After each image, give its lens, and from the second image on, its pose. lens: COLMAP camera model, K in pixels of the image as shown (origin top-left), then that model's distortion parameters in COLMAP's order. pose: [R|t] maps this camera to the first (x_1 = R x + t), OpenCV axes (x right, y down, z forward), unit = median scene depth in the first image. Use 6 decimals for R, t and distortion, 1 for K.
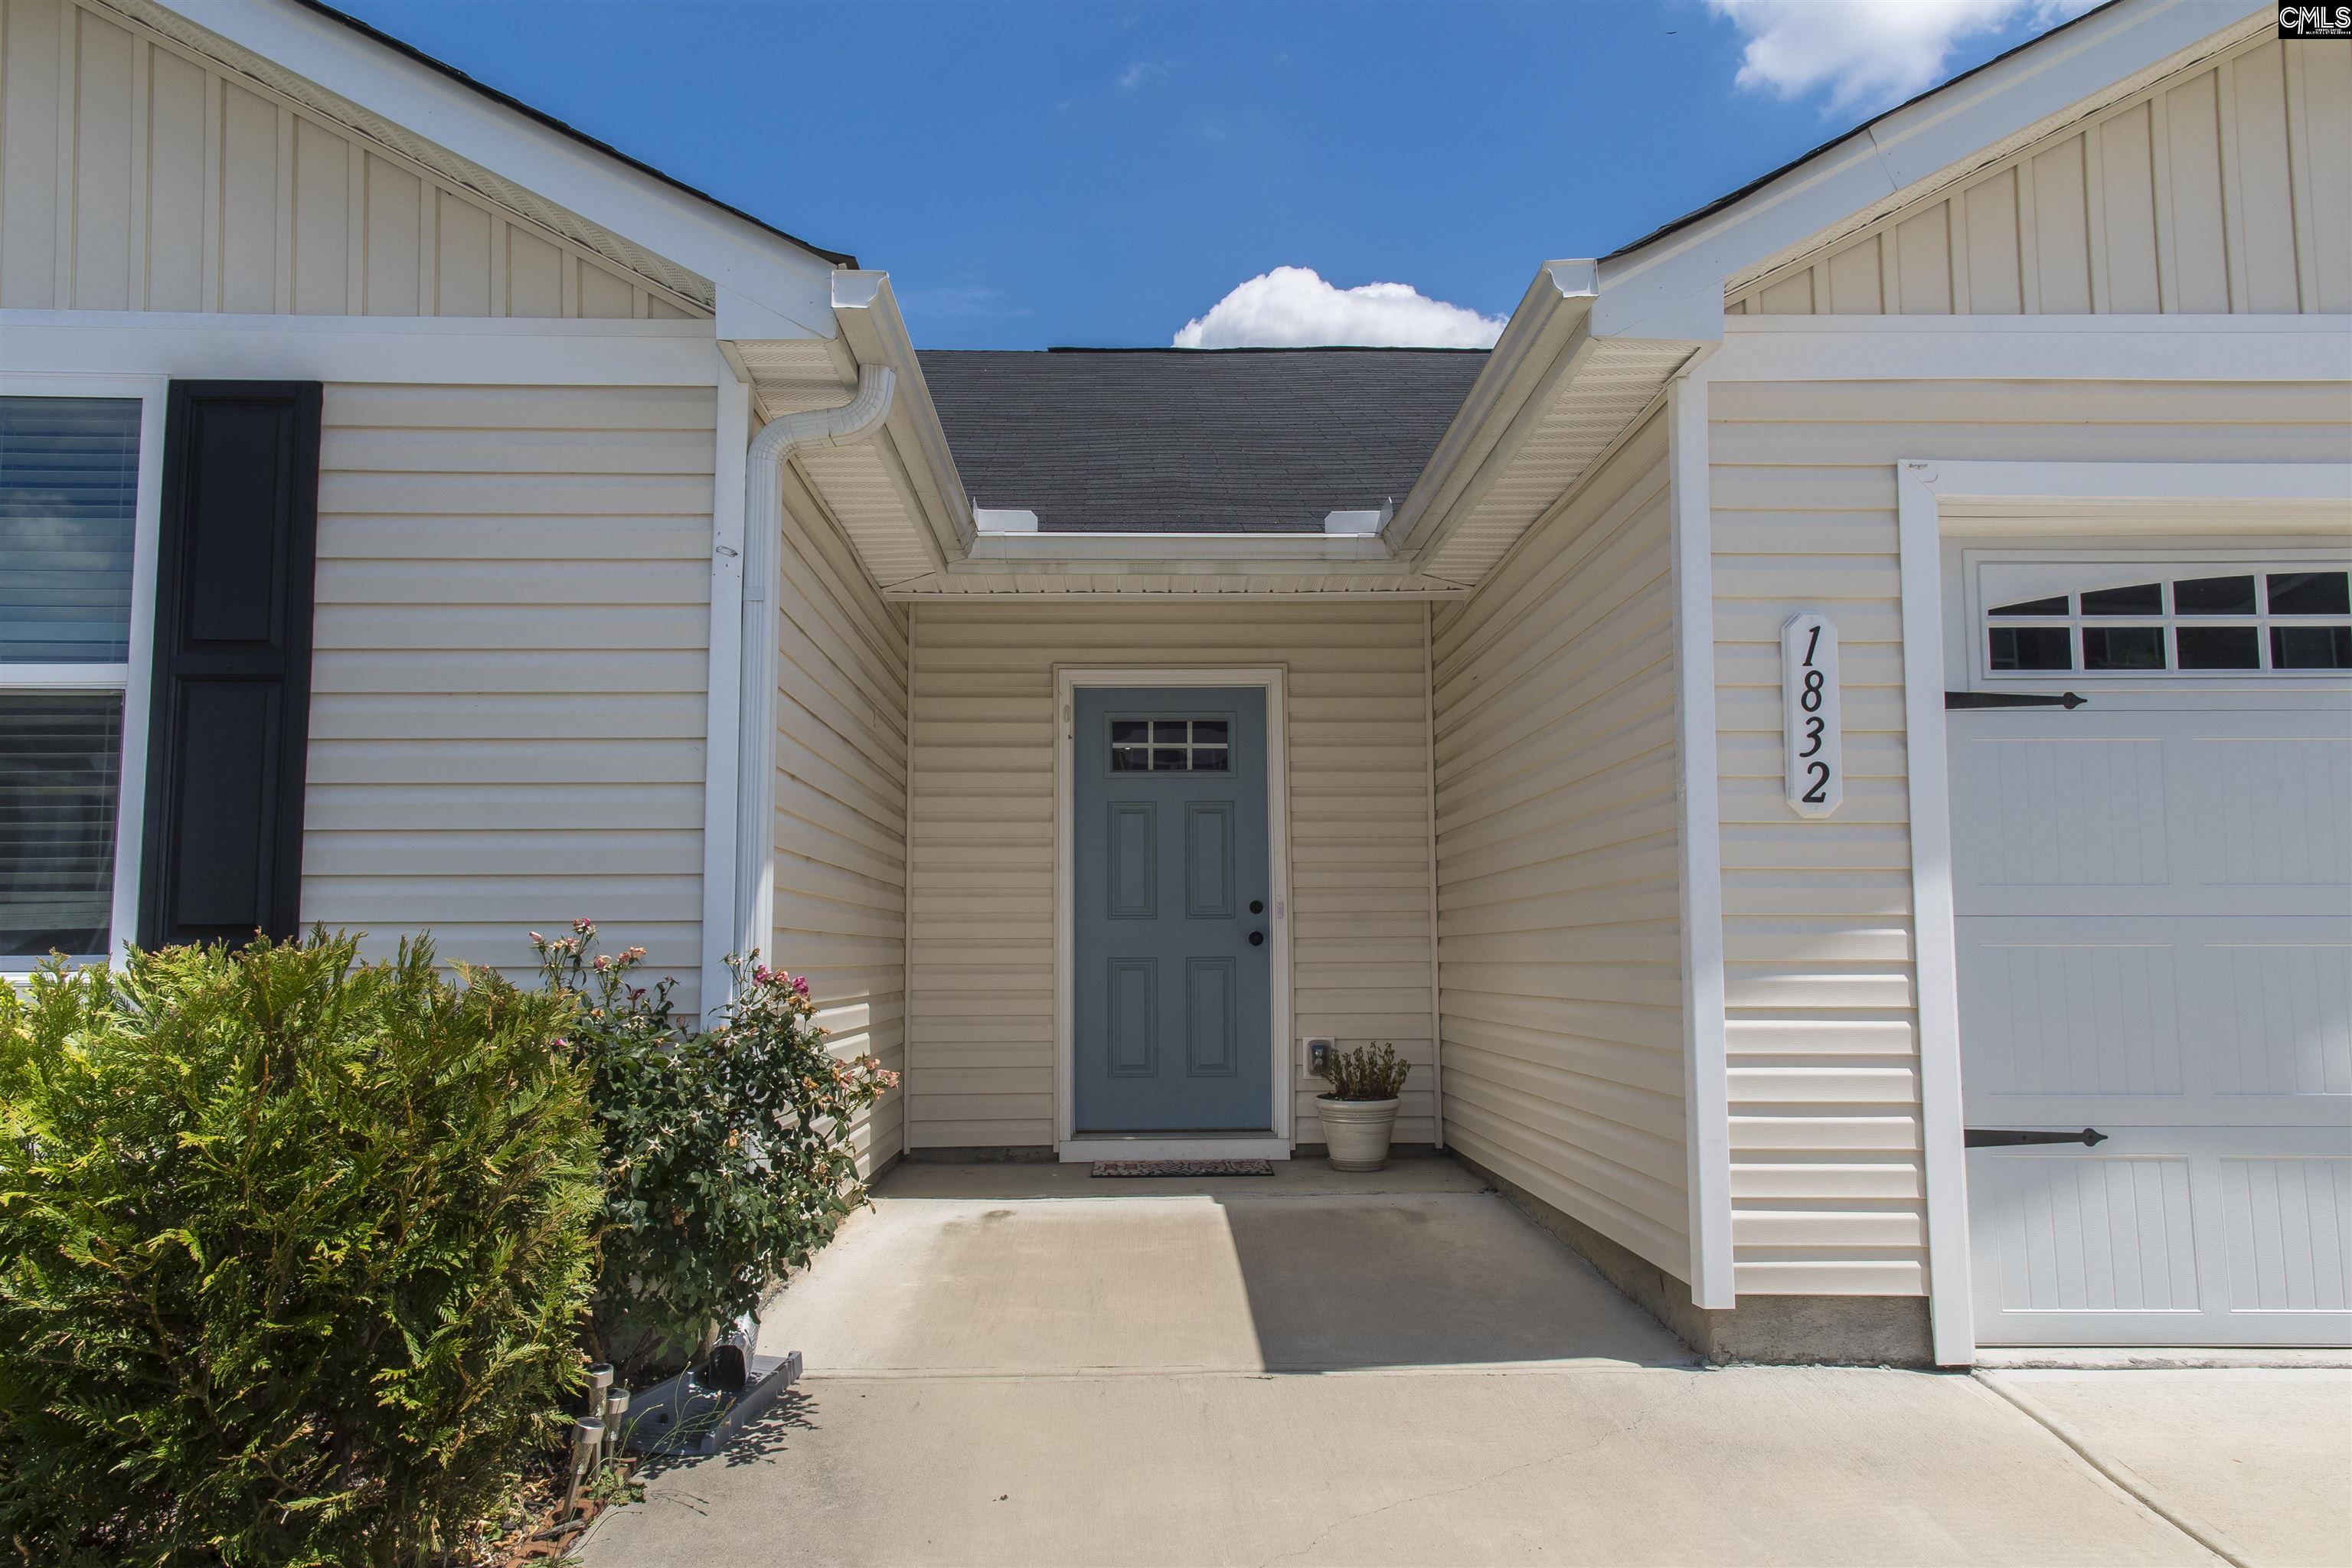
lens RADIAL K [[1663.0, 0, 1179.6], [0, 1663.0, 793.4], [0, 0, 1]] dist [0.043275, 0.001597]
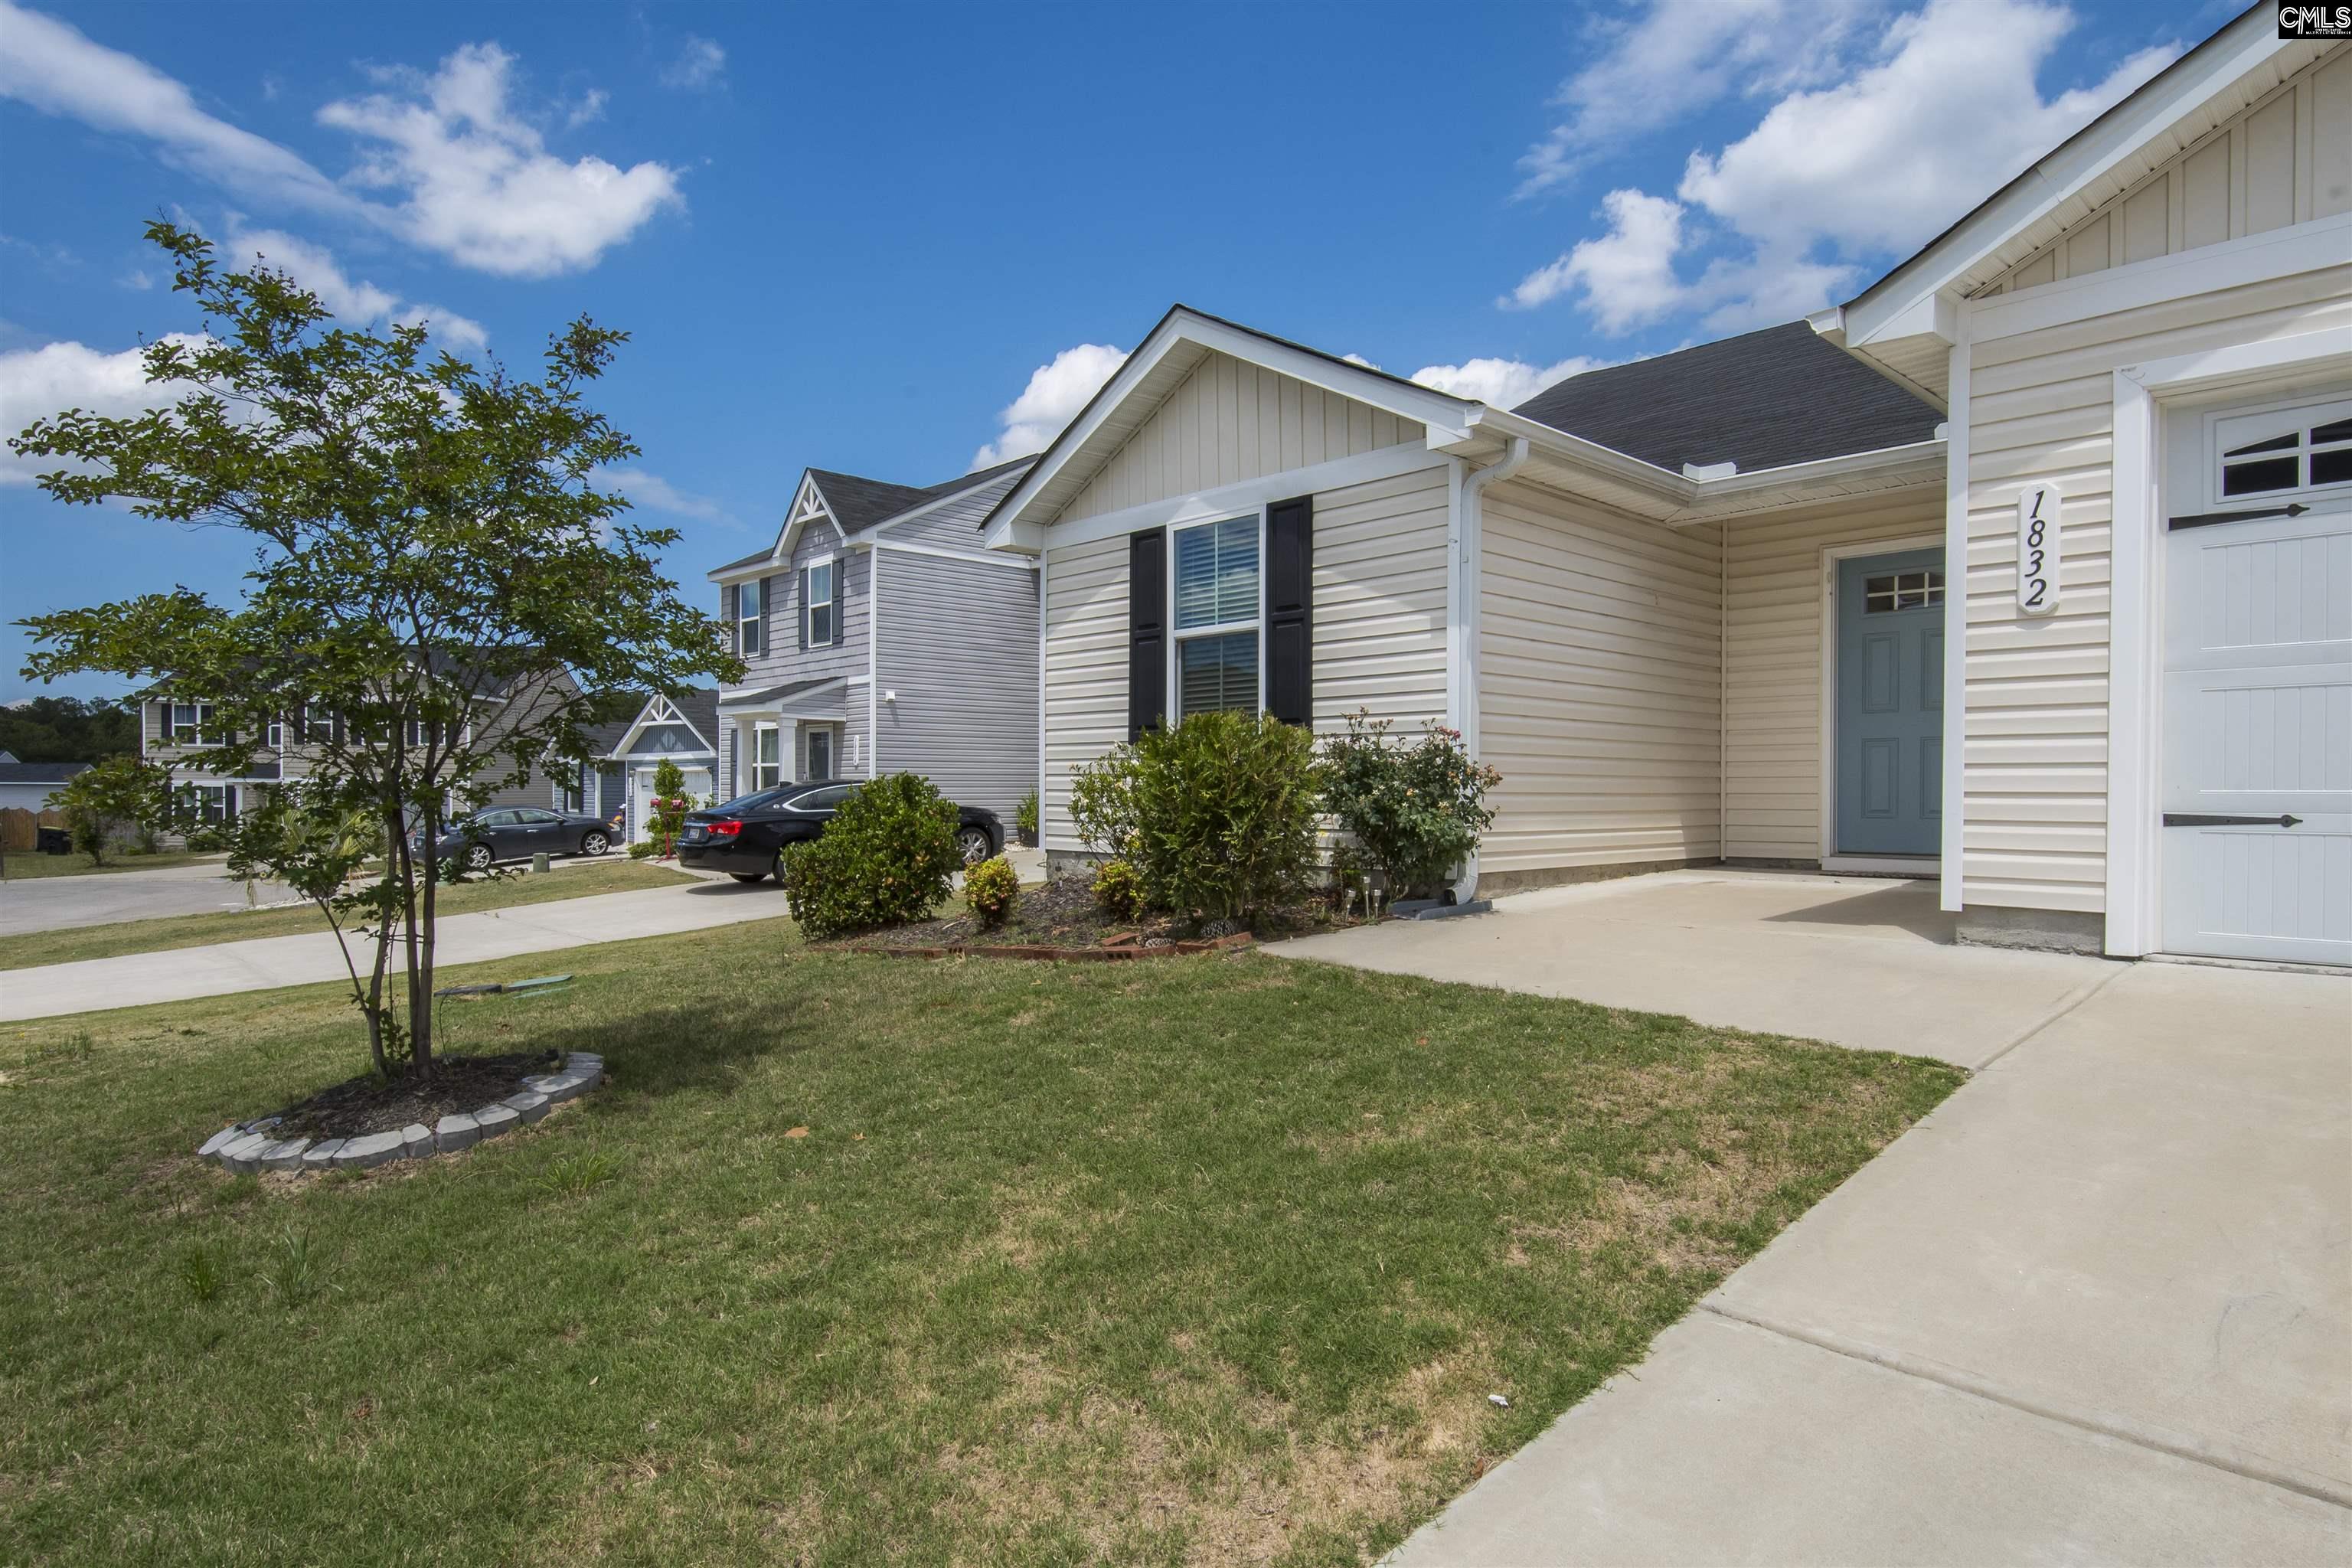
lens RADIAL K [[1257.9, 0, 1184.1], [0, 1257.9, 798.6], [0, 0, 1]] dist [-0.002947, 0.000024]
pose [[0.680863, 0.009897, -0.732343, 0.681781], [0.070714, 0.994349, 0.079181, 0.035275], [0.728989, -0.105699, 0.676316, -0.396749]]
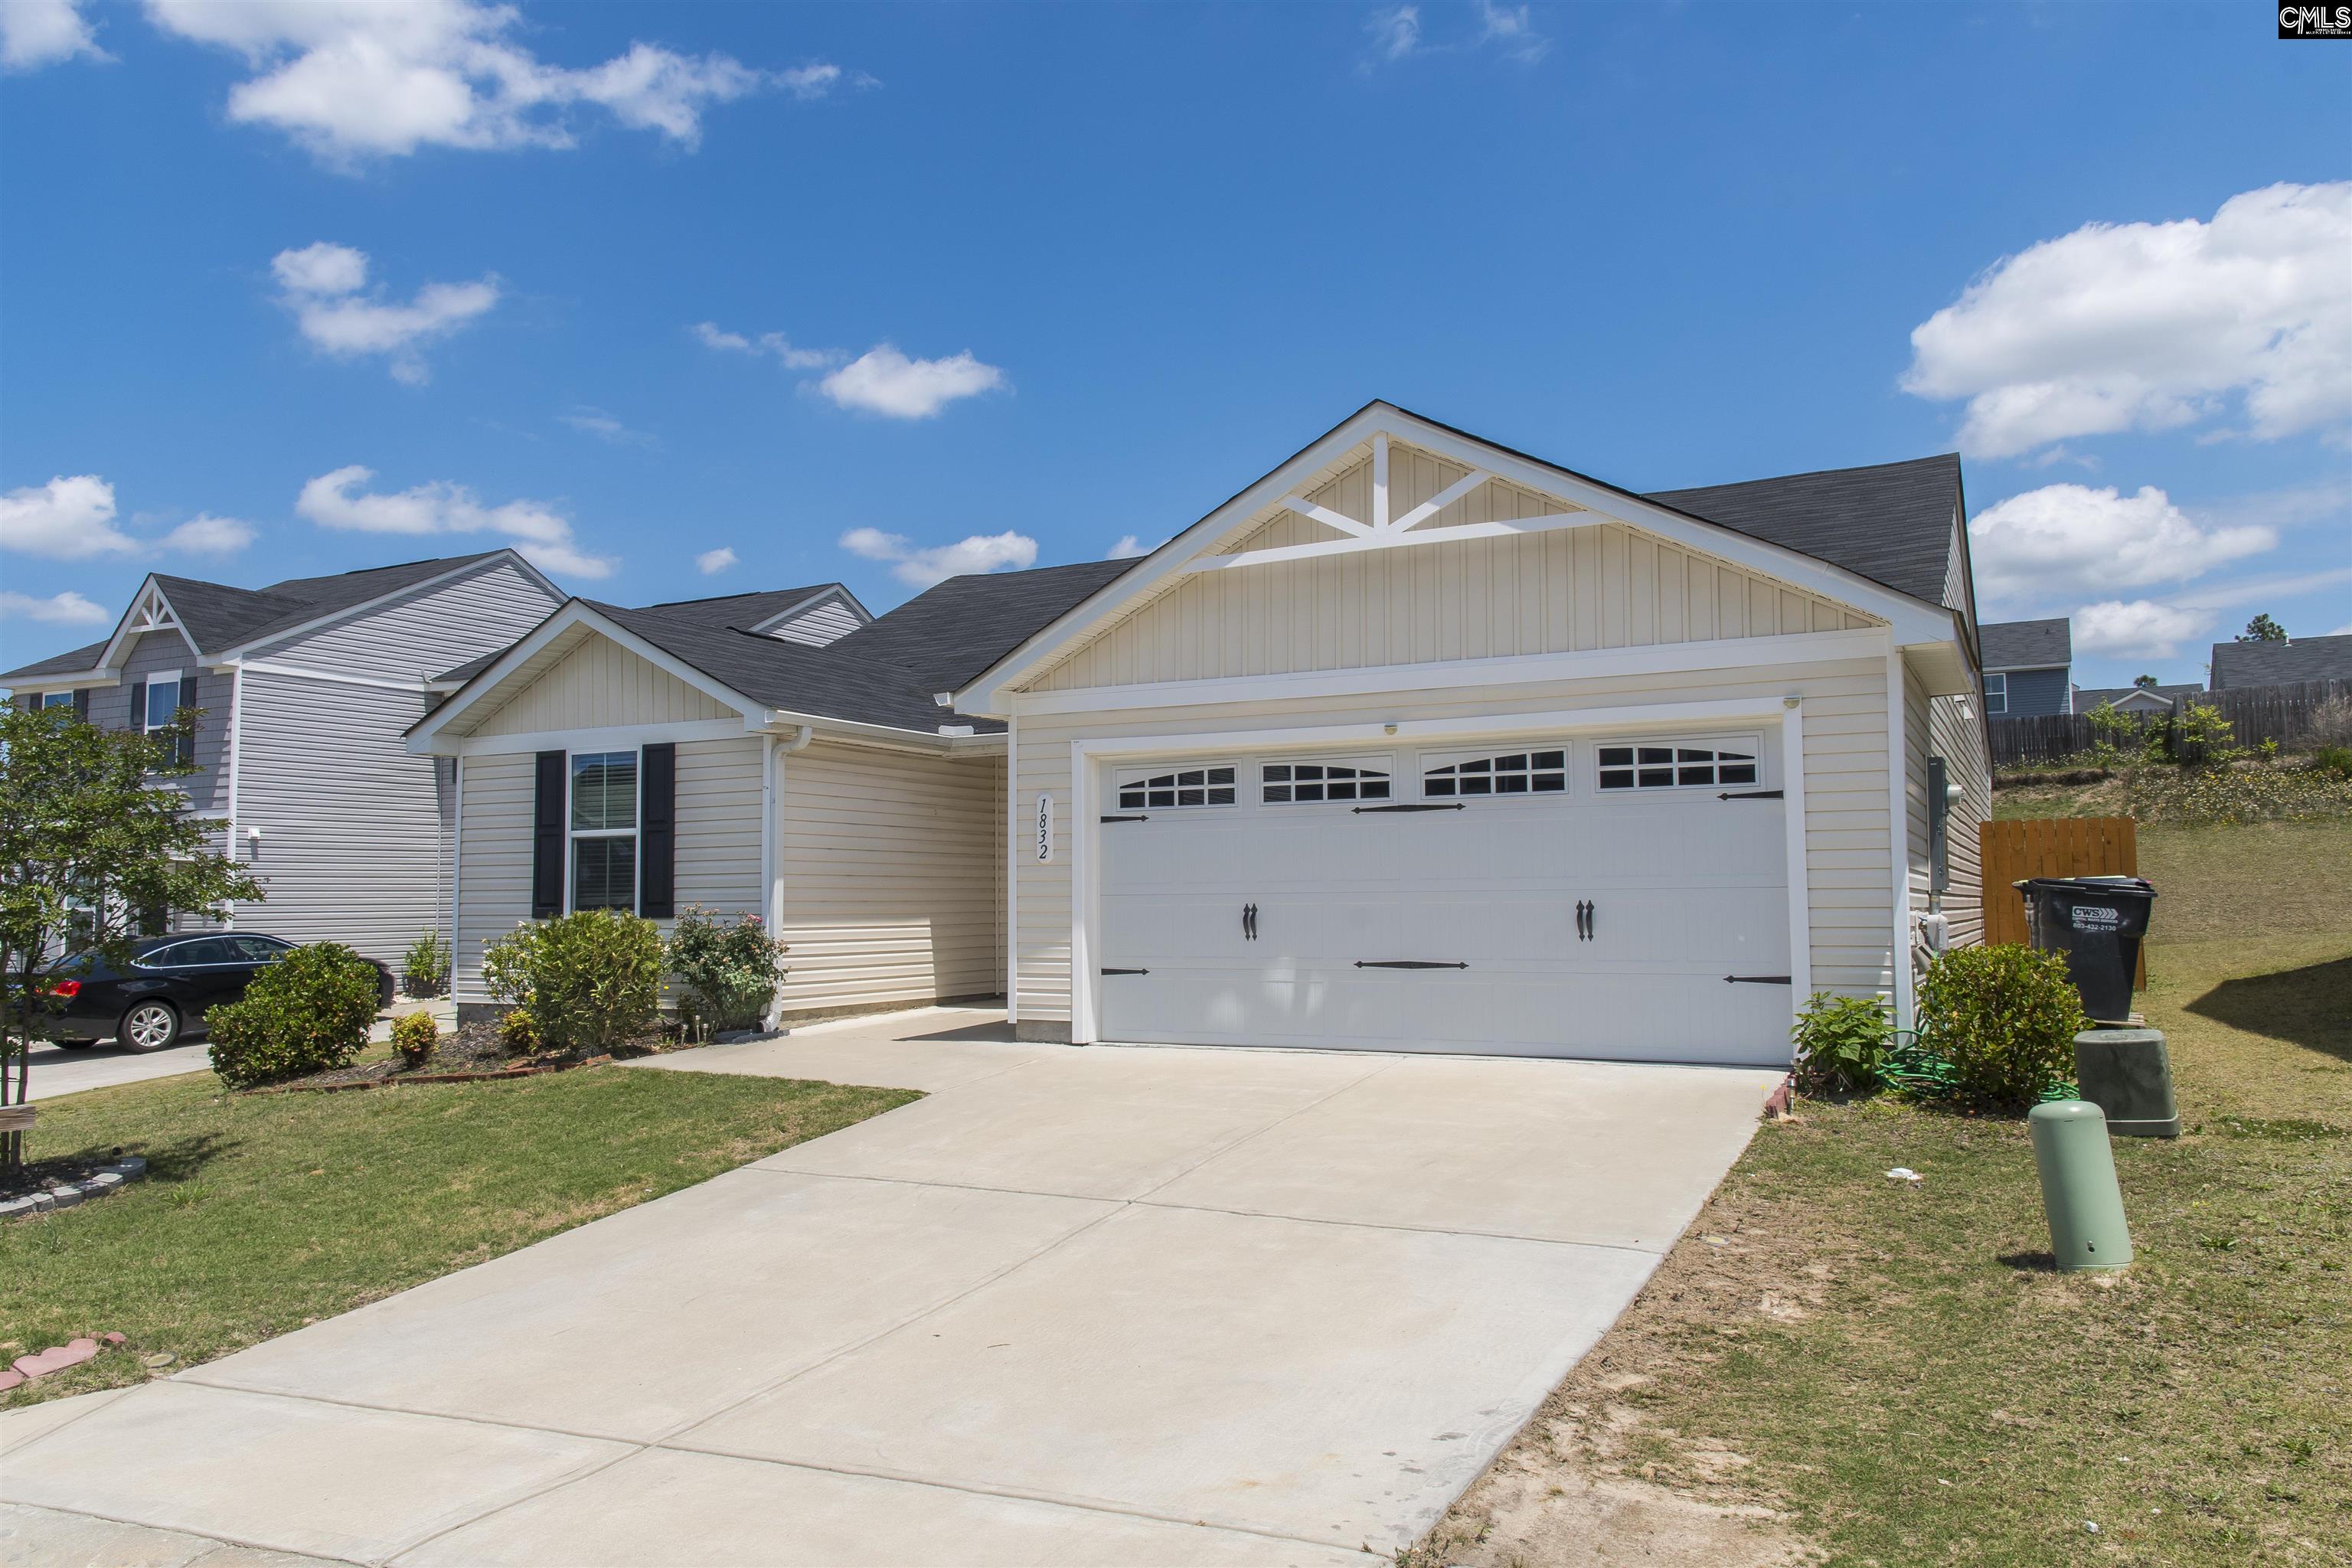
lens RADIAL K [[1663.0, 0, 1170.2], [0, 1663.0, 779.2], [0, 0, 1]] dist [0.043275, 0.001597]
pose [[0.871835, -0.039725, -0.488187, 1.975192], [0.056077, 0.998247, 0.018916, -0.174631], [0.486580, -0.043868, 0.872534, -1.437028]]
